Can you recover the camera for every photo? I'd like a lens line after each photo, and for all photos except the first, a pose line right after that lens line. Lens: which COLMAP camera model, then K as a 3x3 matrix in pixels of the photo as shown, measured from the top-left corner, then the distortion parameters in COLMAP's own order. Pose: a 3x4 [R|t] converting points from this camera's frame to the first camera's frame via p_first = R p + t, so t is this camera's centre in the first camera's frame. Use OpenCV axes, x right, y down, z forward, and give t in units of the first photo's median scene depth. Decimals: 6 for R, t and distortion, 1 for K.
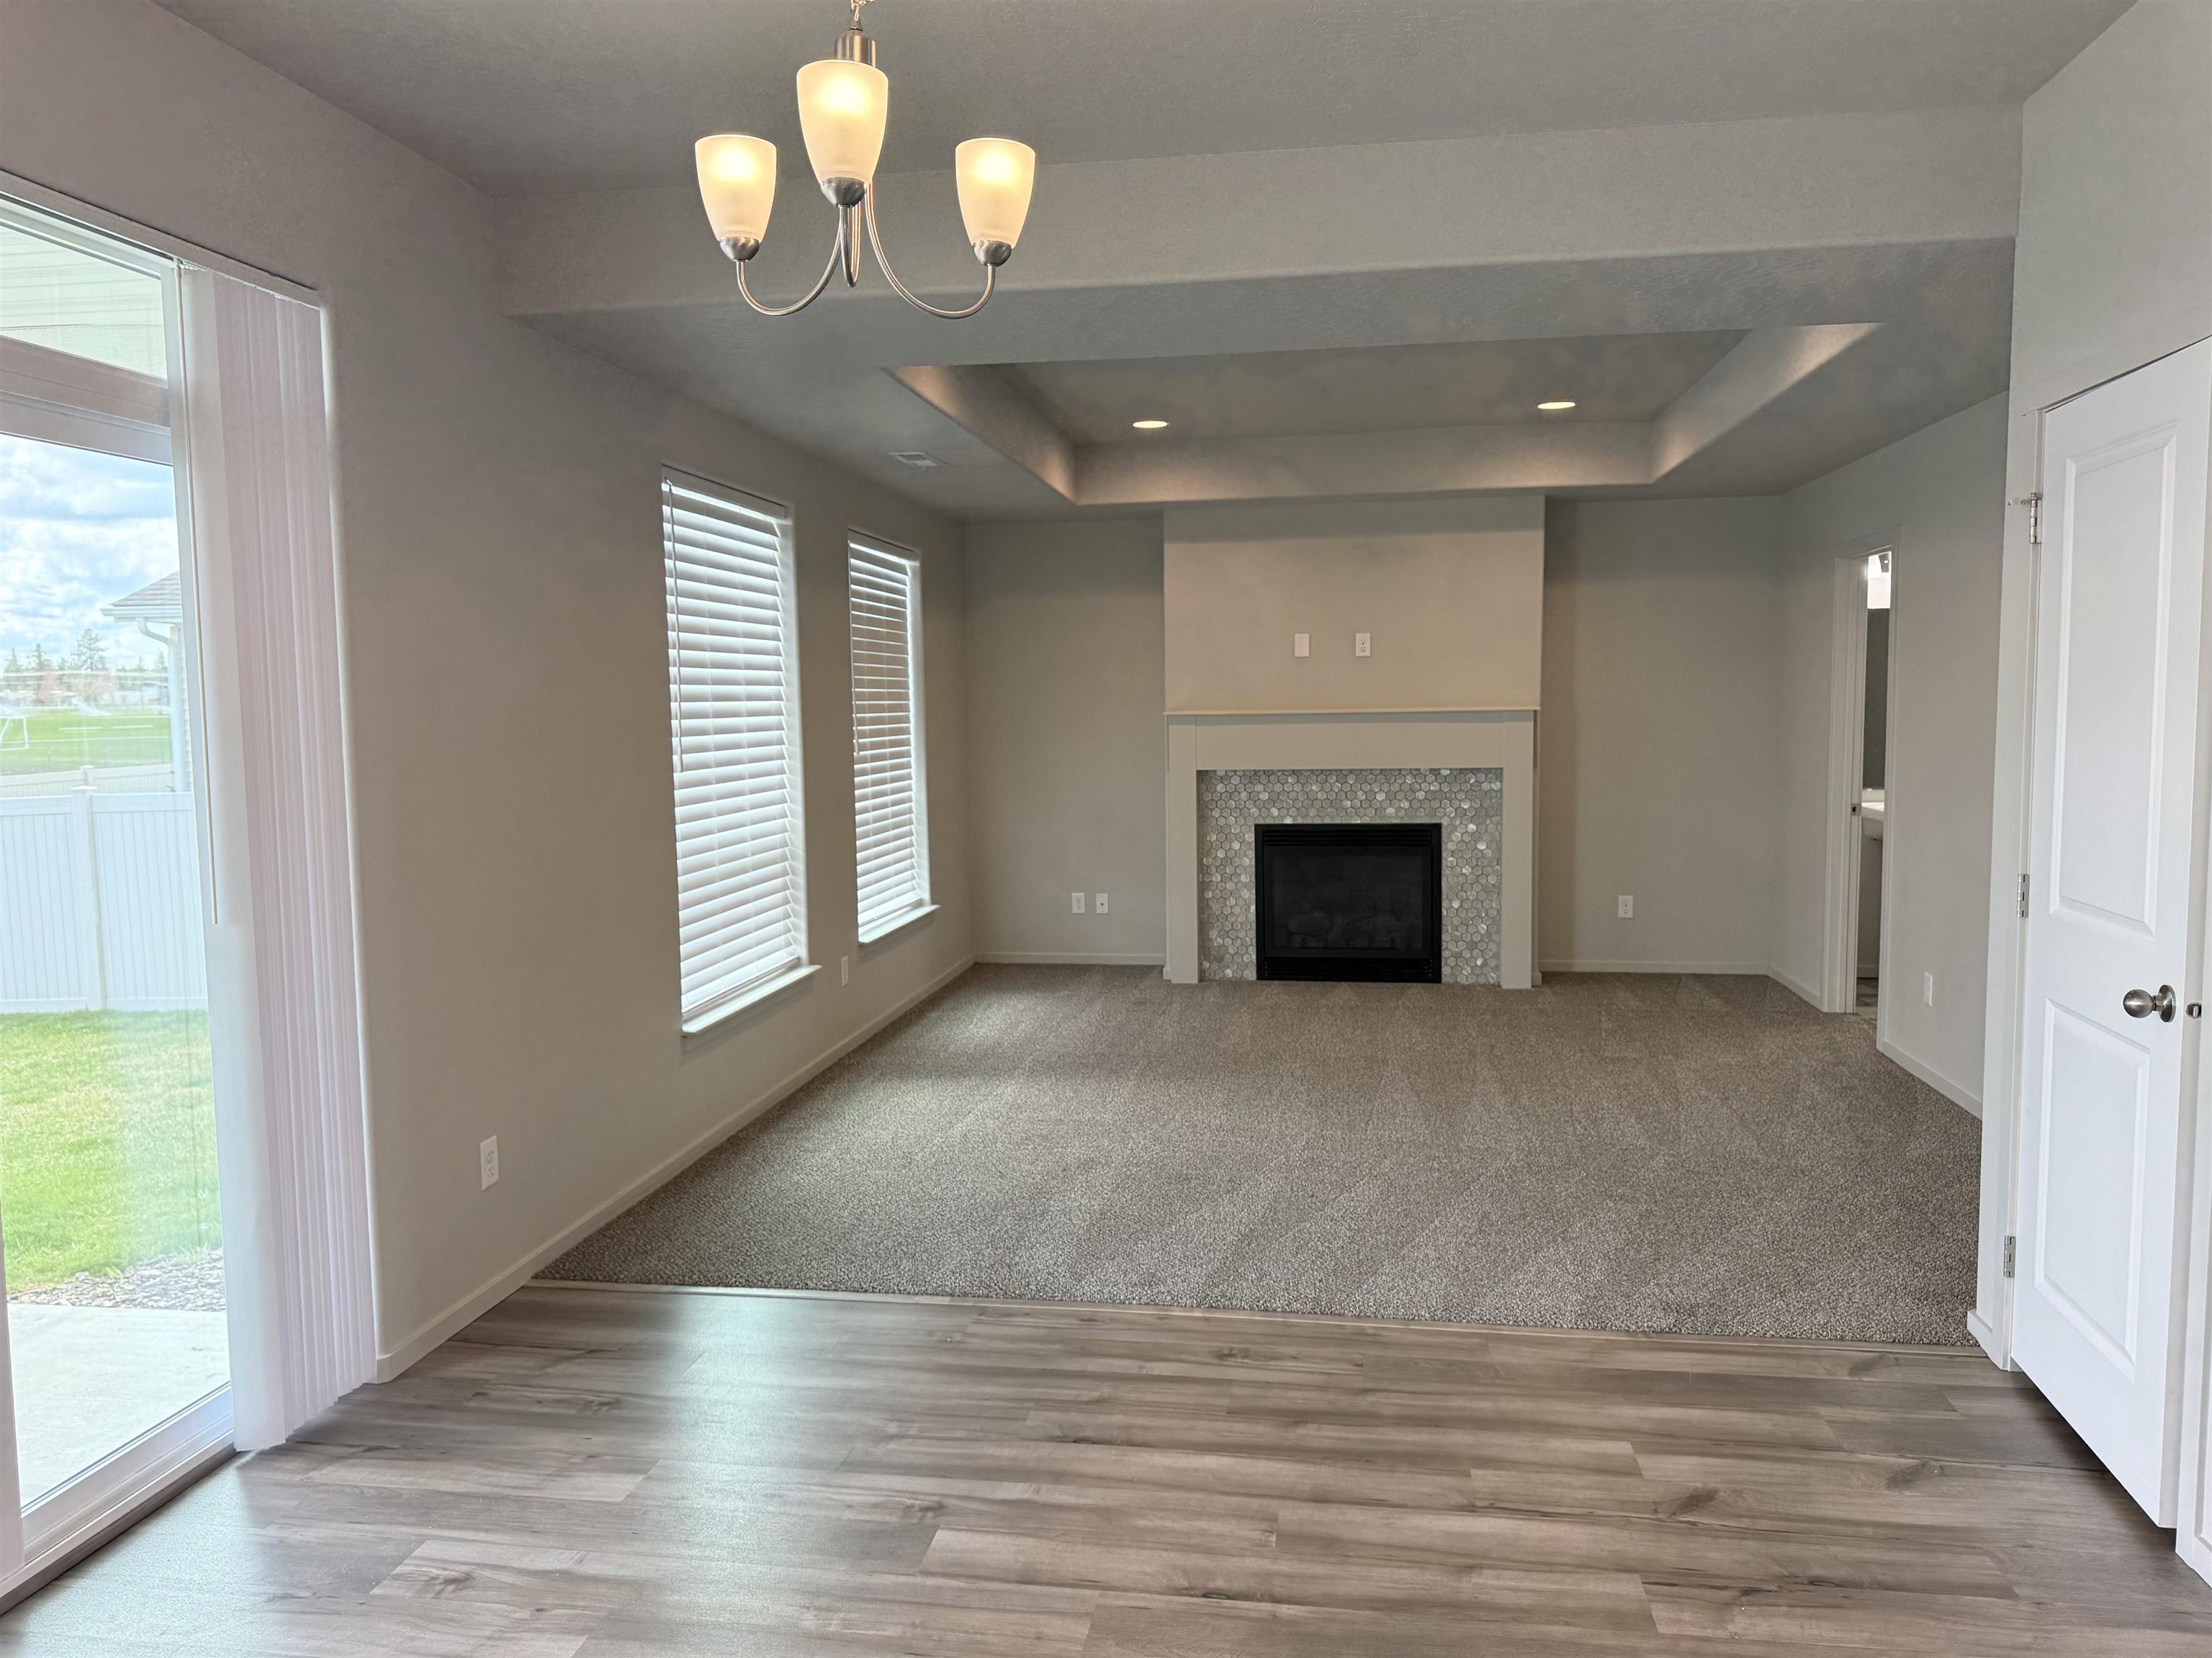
lens RADIAL K [[1556.0, 0, 1116.6], [0, 1556.0, 837.4], [0, 0, 1]] dist [0.152179, -0.192285]
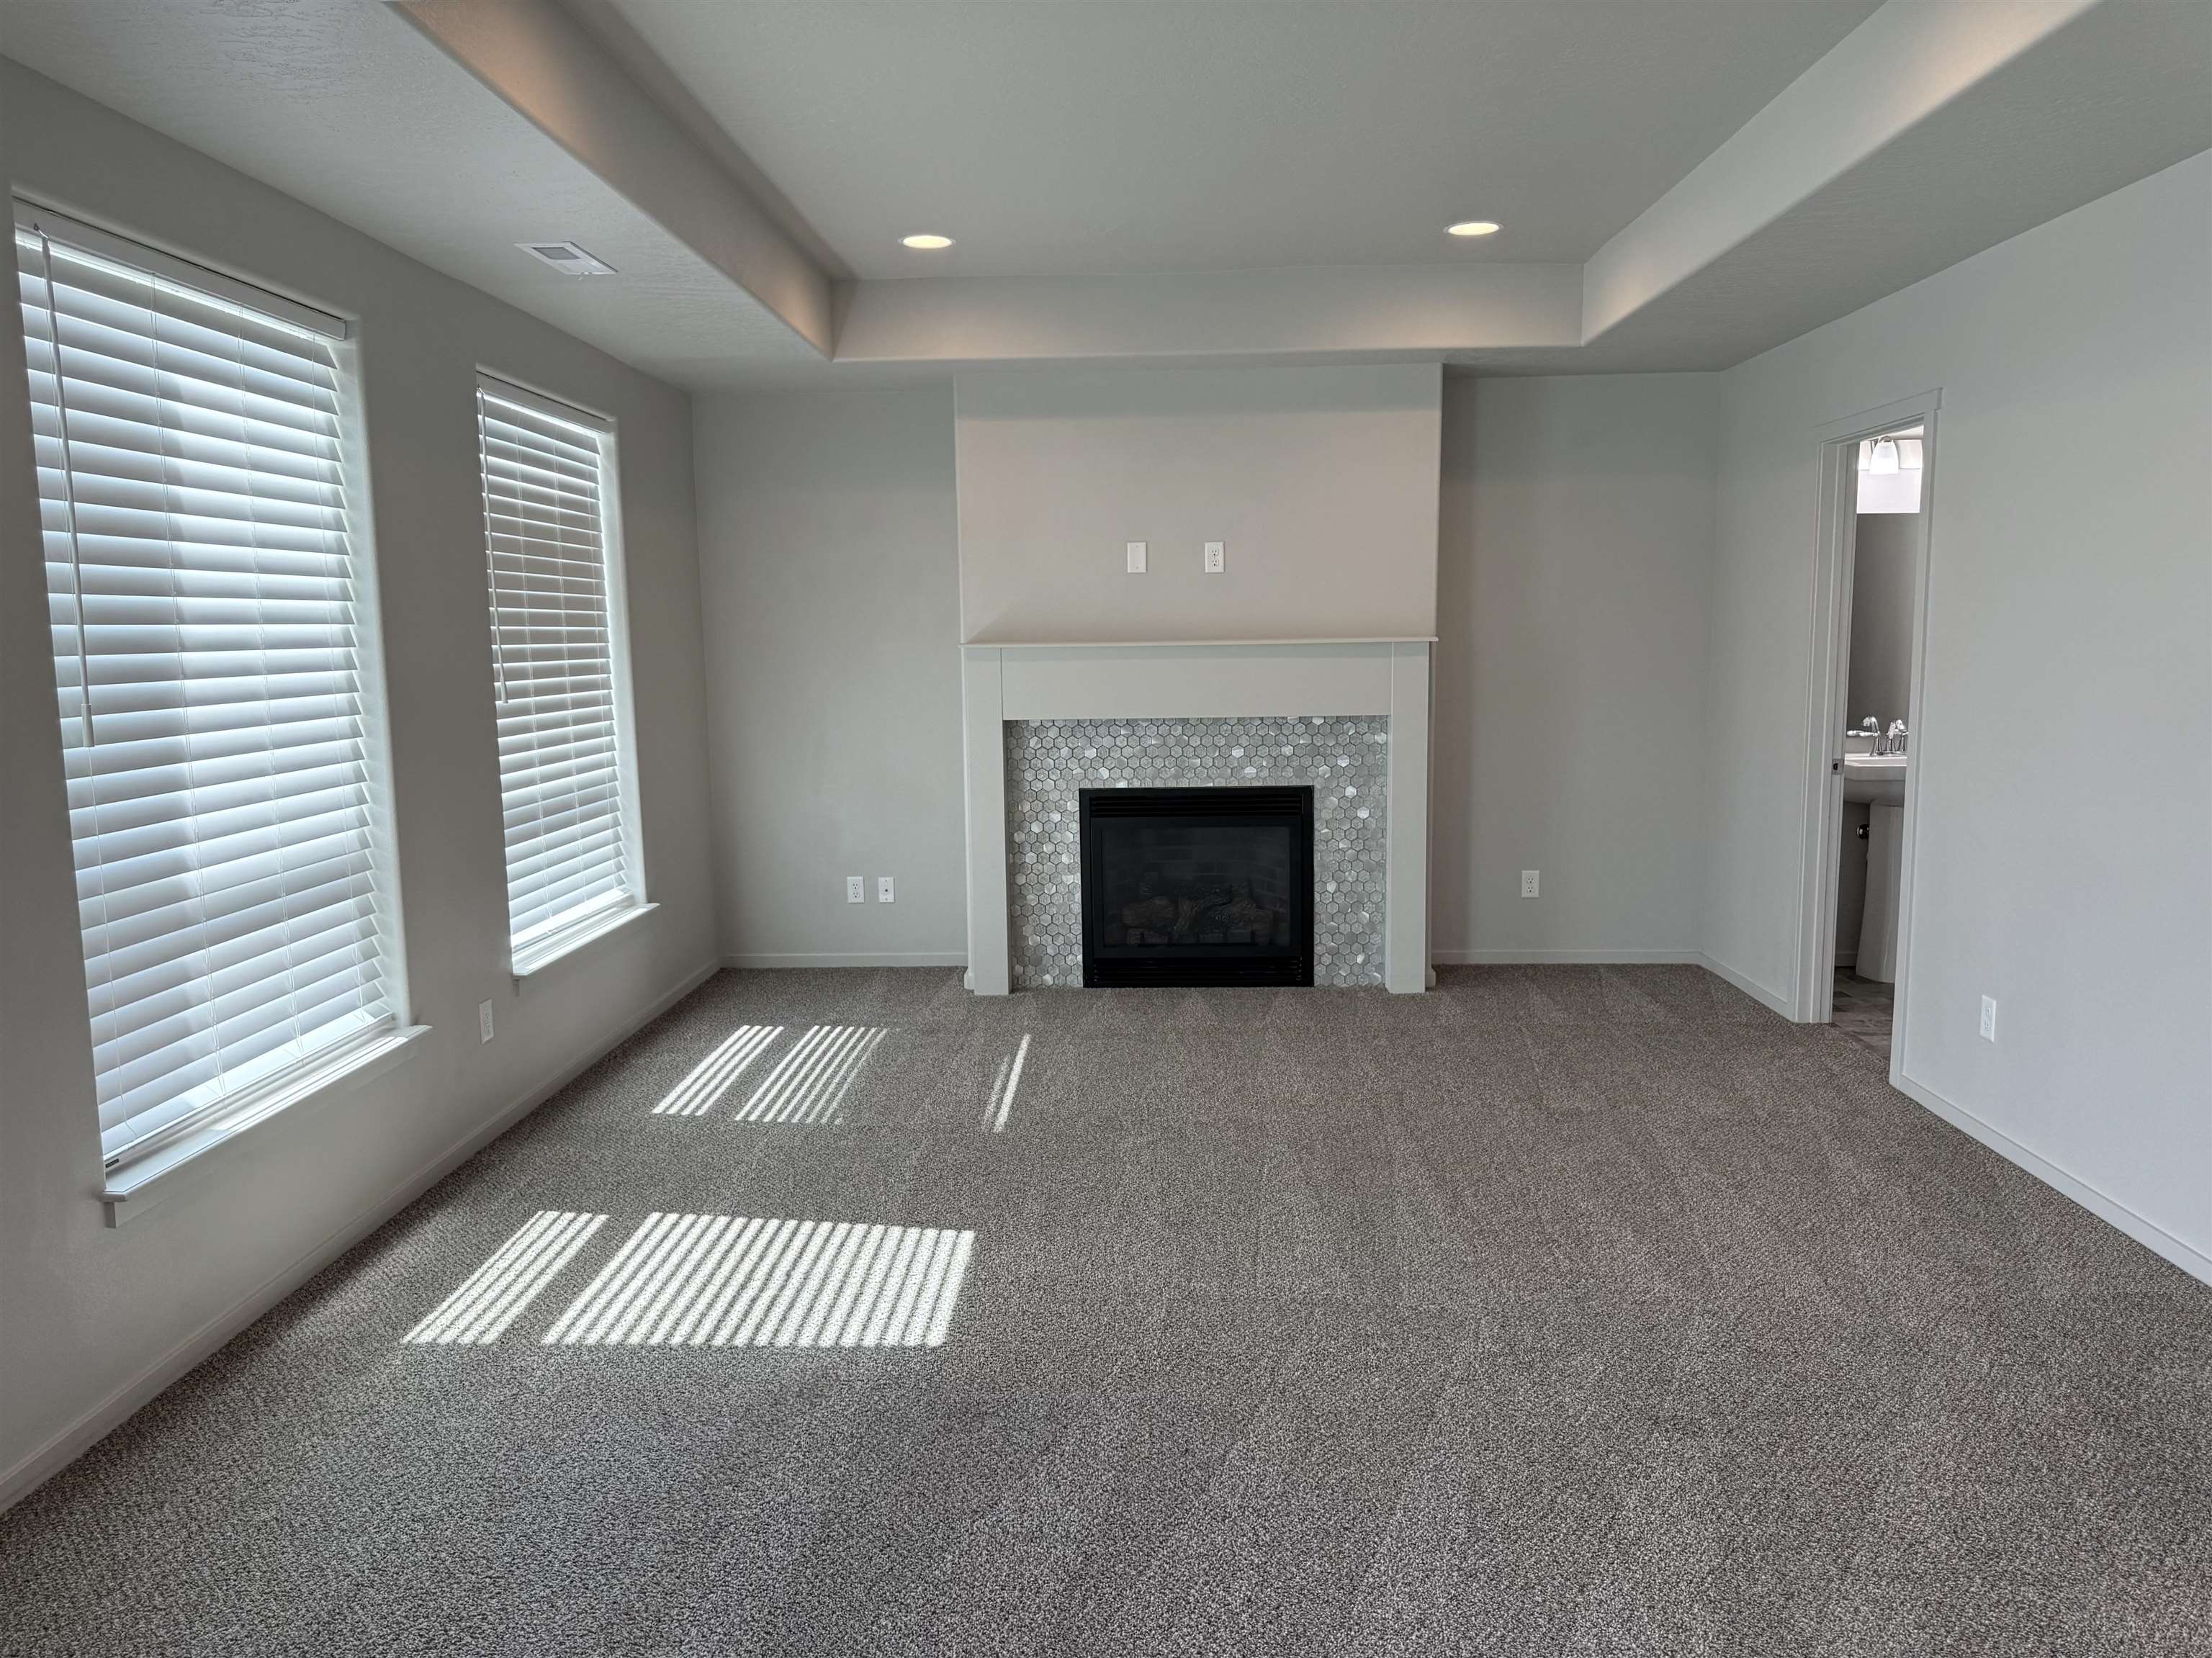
lens RADIAL K [[1556.0, 0, 1116.6], [0, 1556.0, 837.4], [0, 0, 1]] dist [0.152179, -0.192285]
pose [[0.993299, -0.015845, 0.114478, 0.018199], [0.011053, 0.999041, 0.042370, -0.017506], [-0.115040, -0.040821, 0.992522, 0.228908]]
